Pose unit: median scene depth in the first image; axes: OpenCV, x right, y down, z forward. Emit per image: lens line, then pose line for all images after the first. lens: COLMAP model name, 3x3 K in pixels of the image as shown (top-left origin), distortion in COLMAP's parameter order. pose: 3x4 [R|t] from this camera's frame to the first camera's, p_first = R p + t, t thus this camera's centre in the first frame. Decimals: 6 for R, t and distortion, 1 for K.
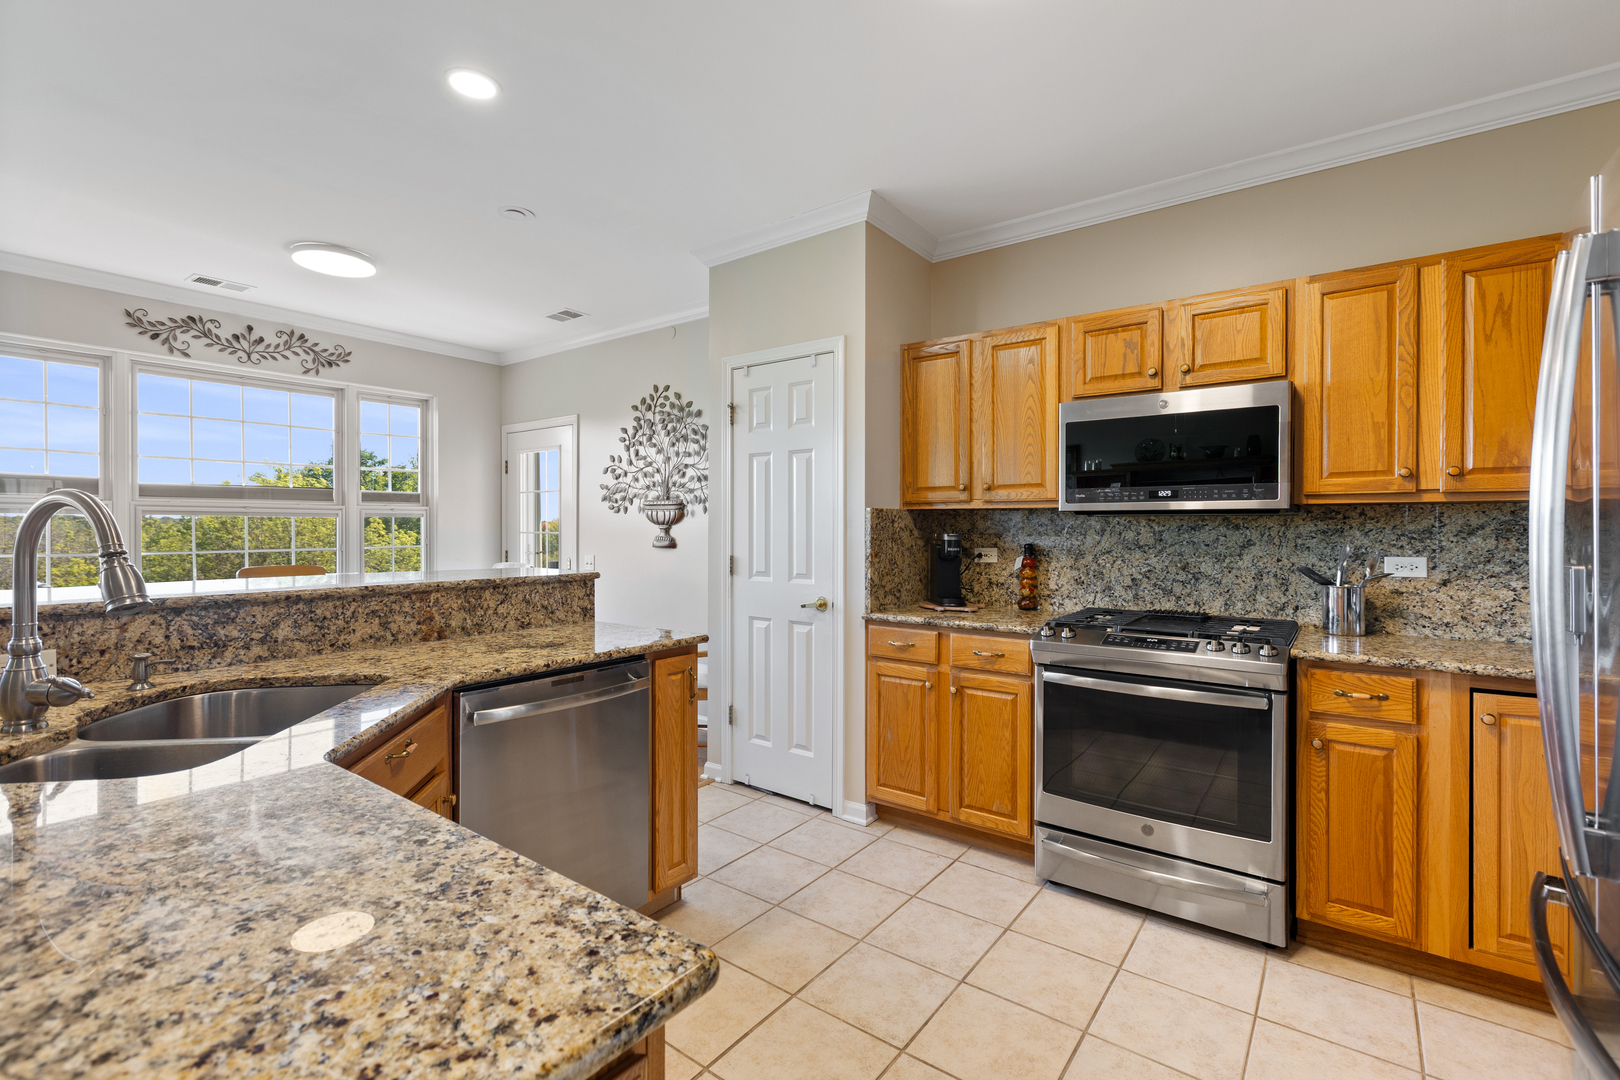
lens RADIAL K [[716.2, 0, 811.6], [0, 716.2, 531.9], [0, 0, 1]] dist [-0.000872, -0.000243]
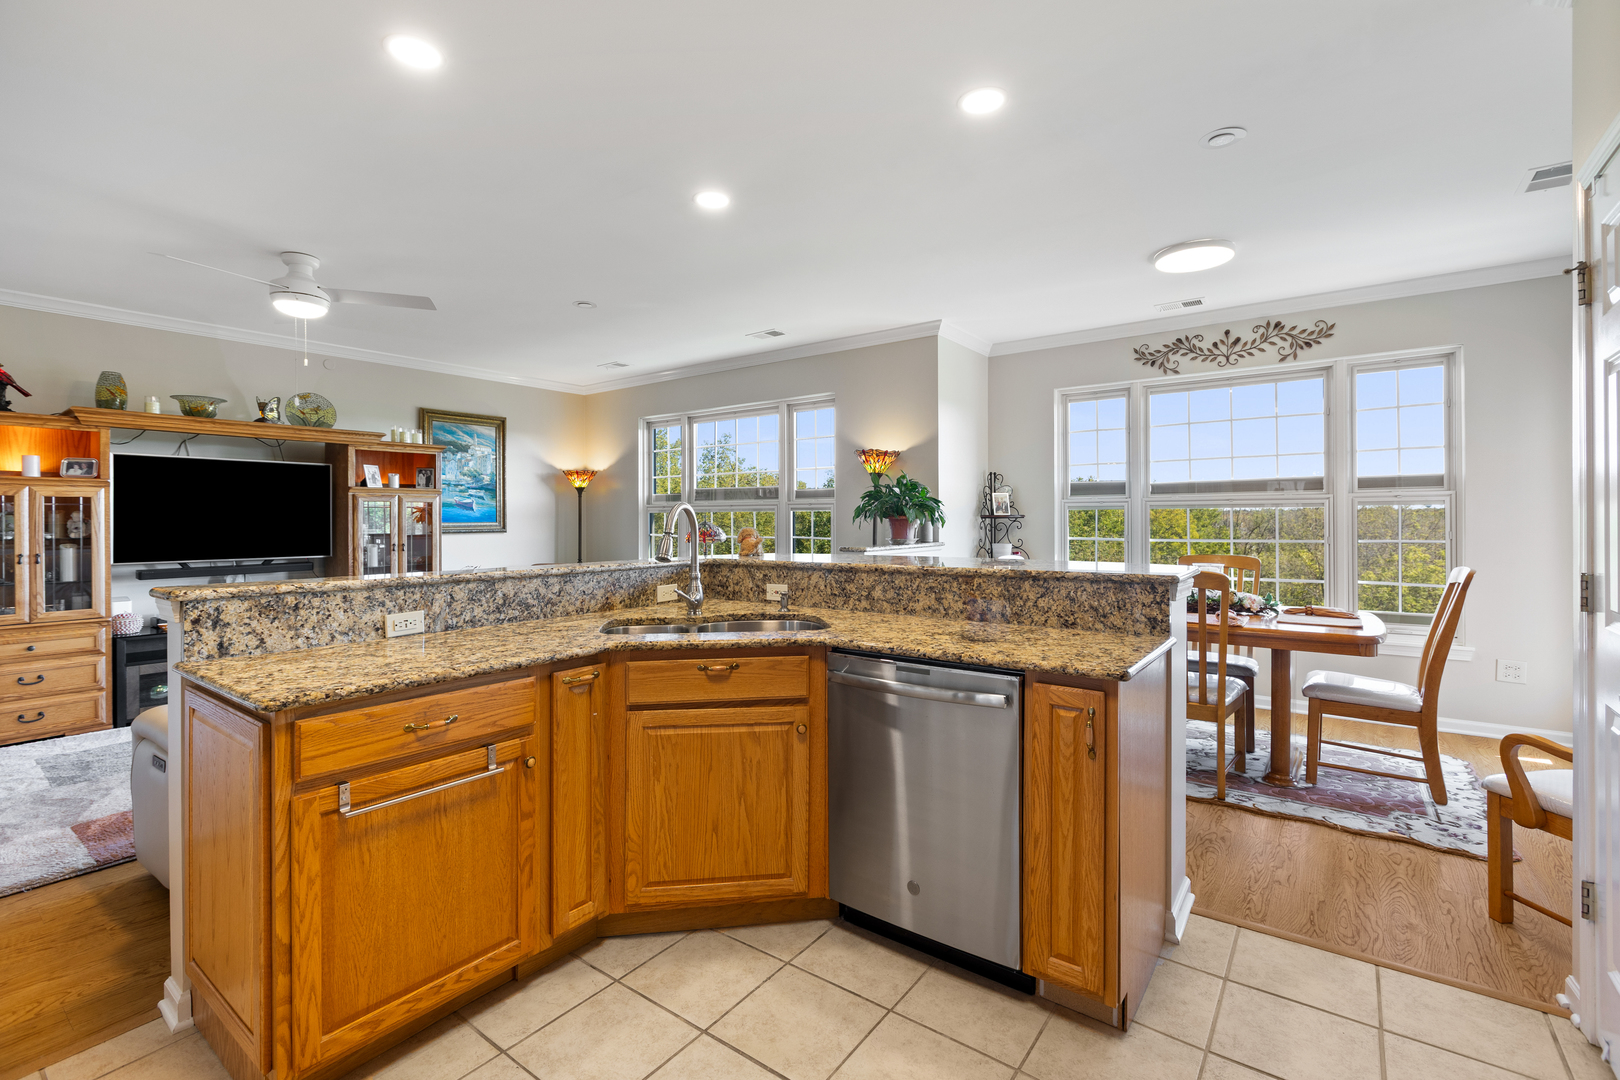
lens RADIAL K [[716.2, 0, 812.0], [0, 716.2, 524.4], [0, 0, 1]] dist [-0.000872, -0.000243]
pose [[0.013811, 0.004980, -0.999892, 0.306501], [-0.001209, 0.999987, 0.004963, -0.001331], [0.999904, 0.001140, 0.013817, 0.391566]]
